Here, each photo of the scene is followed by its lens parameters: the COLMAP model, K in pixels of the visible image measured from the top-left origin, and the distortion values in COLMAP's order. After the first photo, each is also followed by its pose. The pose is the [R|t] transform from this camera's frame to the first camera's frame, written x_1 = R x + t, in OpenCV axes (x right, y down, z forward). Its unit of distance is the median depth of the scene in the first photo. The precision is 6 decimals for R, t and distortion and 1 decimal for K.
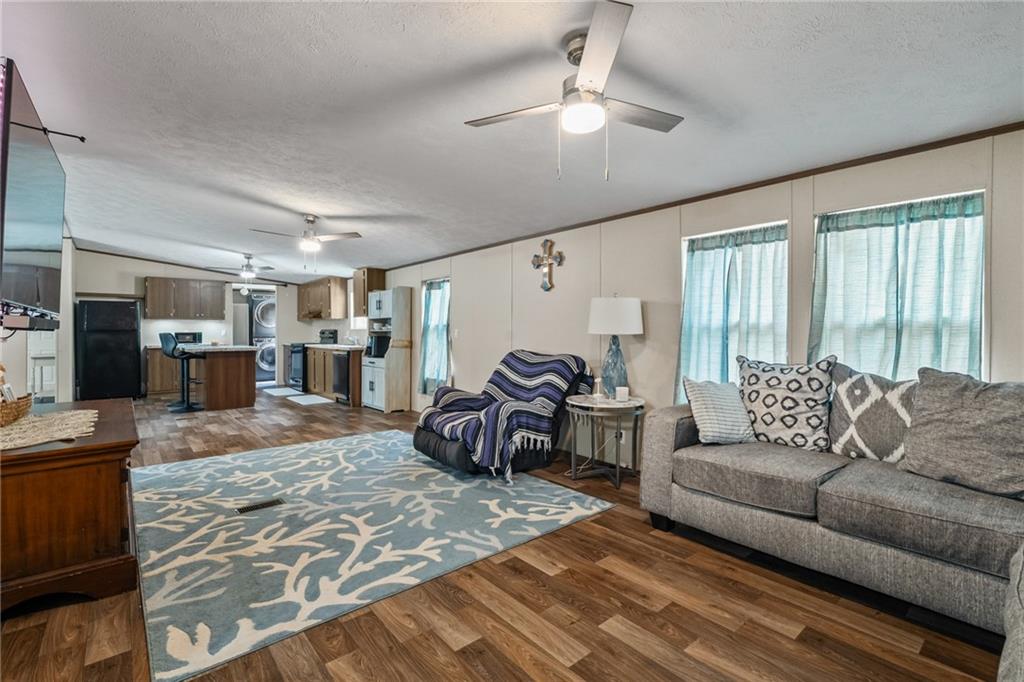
lens RADIAL K [[465.5, 0, 511.8], [0, 465.5, 337.6], [0, 0, 1]] dist [-0.001943, -0.000241]
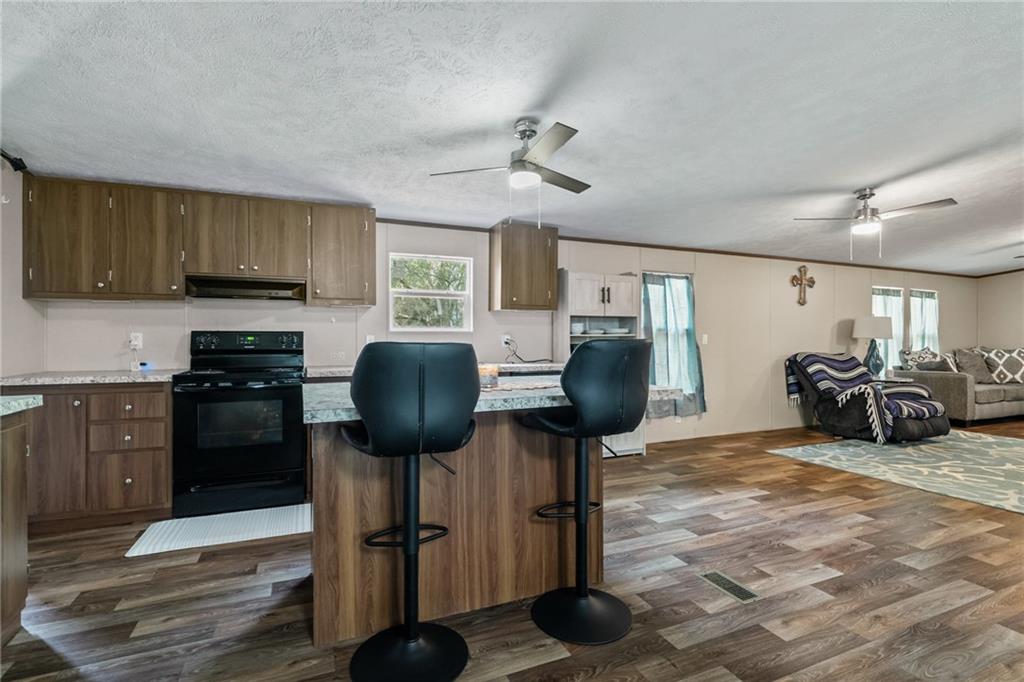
lens RADIAL K [[465.5, 0, 511.0], [0, 465.5, 342.9], [0, 0, 1]] dist [-0.001943, -0.000241]
pose [[0.287575, 0.002694, 0.957754, -1.378096], [0.021566, 0.999724, -0.009288, -0.002263], [-0.957515, 0.023326, 0.287437, 1.402307]]
